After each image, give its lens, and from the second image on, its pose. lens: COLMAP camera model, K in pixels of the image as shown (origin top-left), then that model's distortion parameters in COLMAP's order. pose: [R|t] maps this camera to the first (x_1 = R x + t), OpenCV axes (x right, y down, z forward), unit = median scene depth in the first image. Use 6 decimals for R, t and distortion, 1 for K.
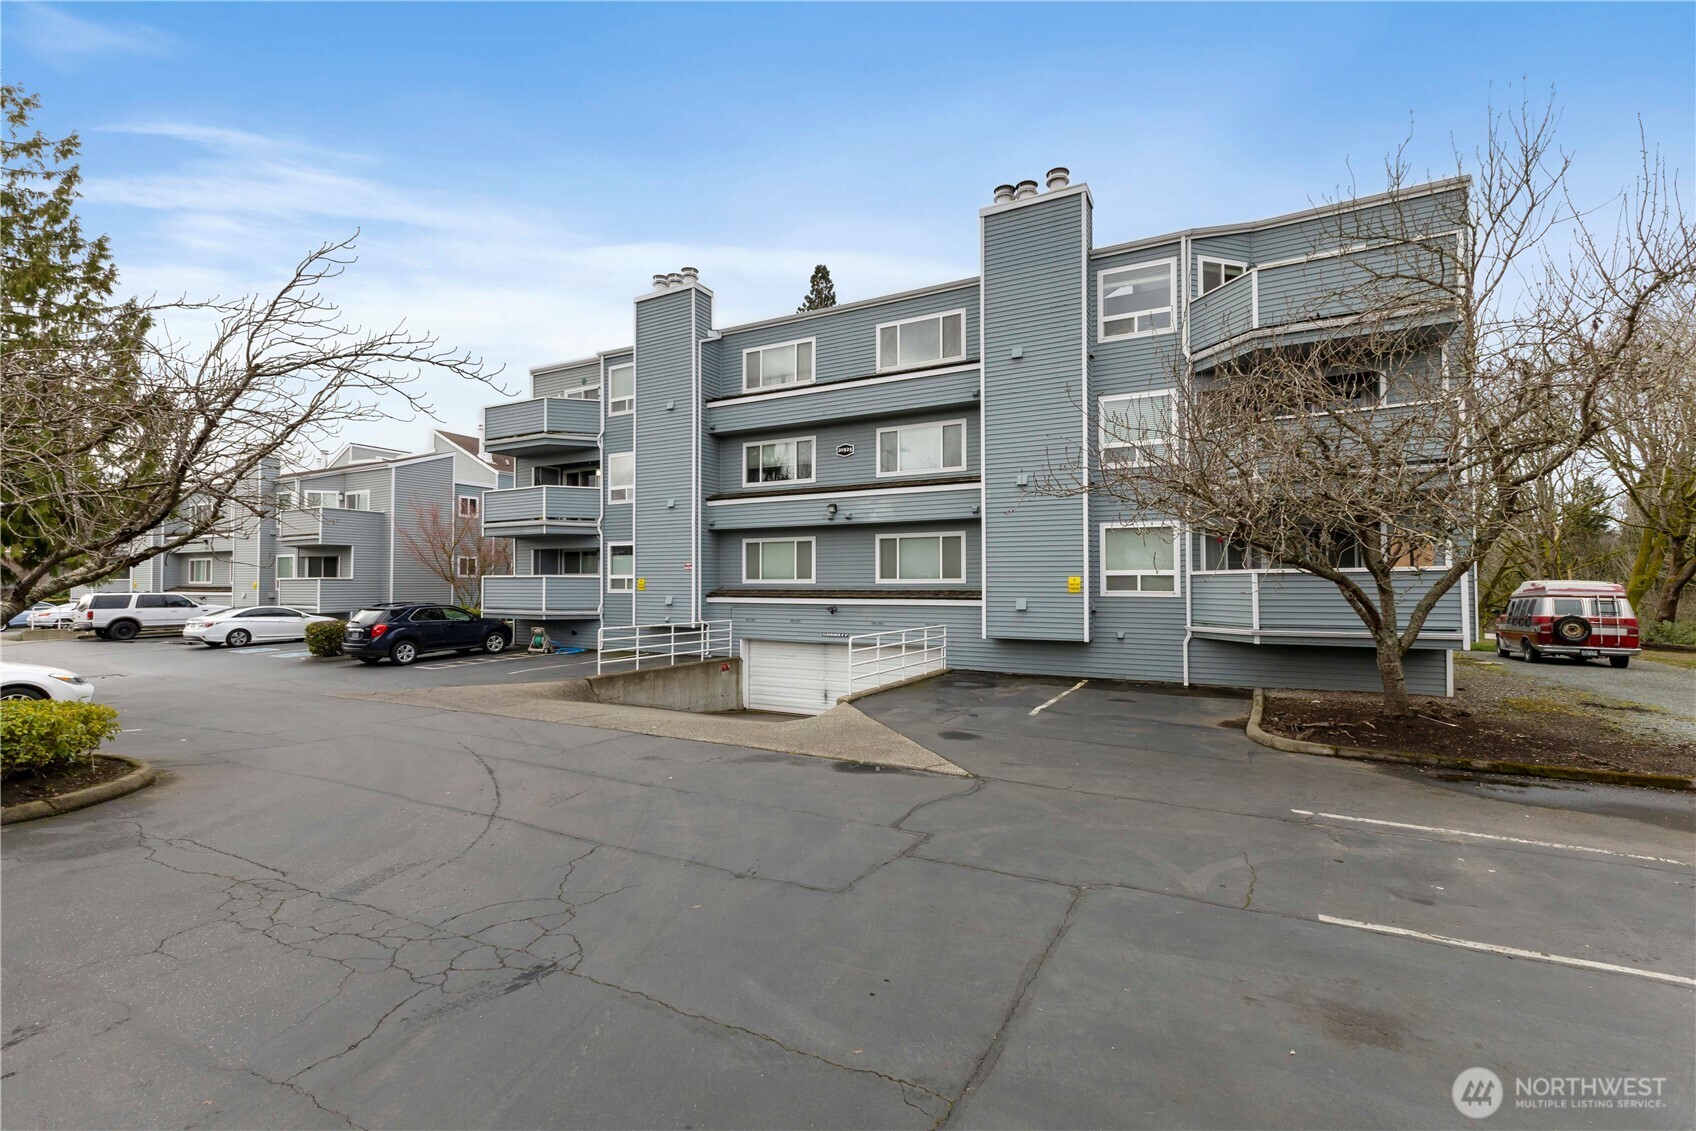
lens RADIAL K [[743.1, 0, 847.0], [0, 743.1, 570.0], [0, 0, 1]] dist [0.011498, -0.003201]
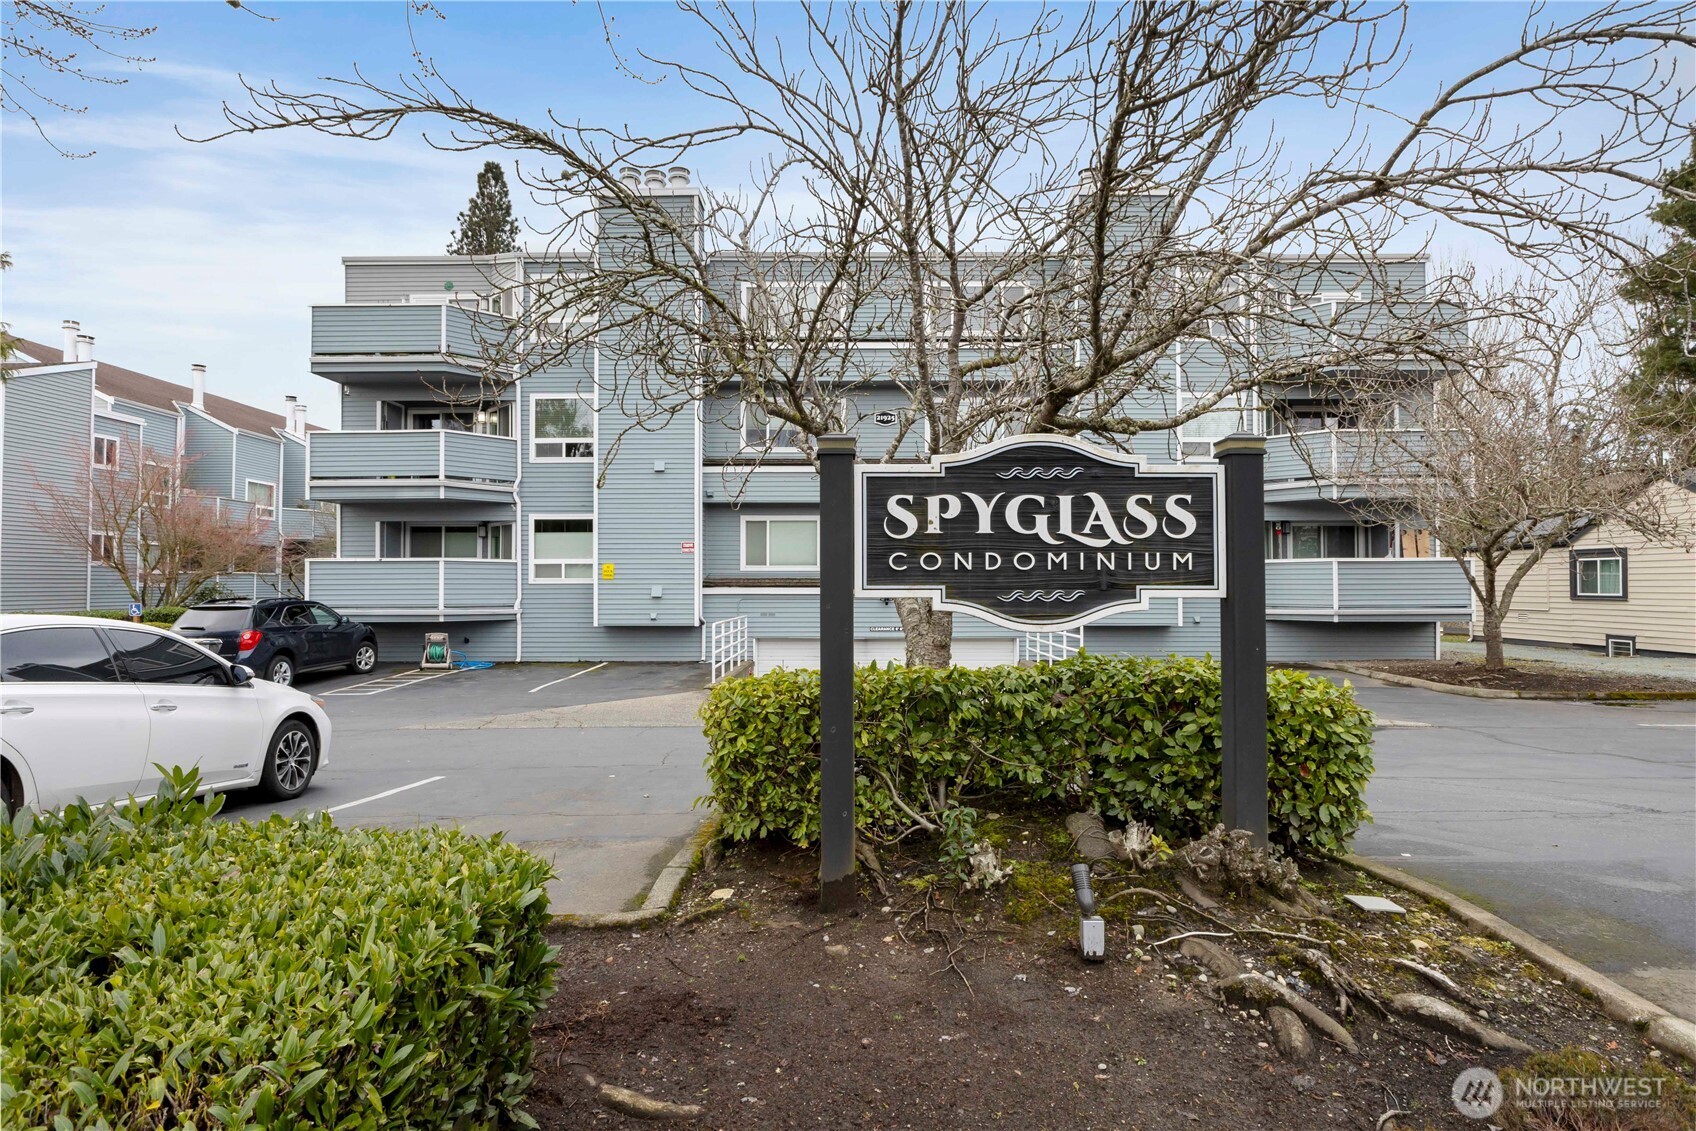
lens RADIAL K [[895.0, 0, 847.8], [0, 895.0, 571.6], [0, 0, 1]] dist [-0.026798, -0.000216]
pose [[0.882313, 0.006114, 0.470624, -0.459886], [-0.008532, 0.999959, 0.003005, 0.013856], [-0.470586, -0.006667, 0.882329, 0.082620]]
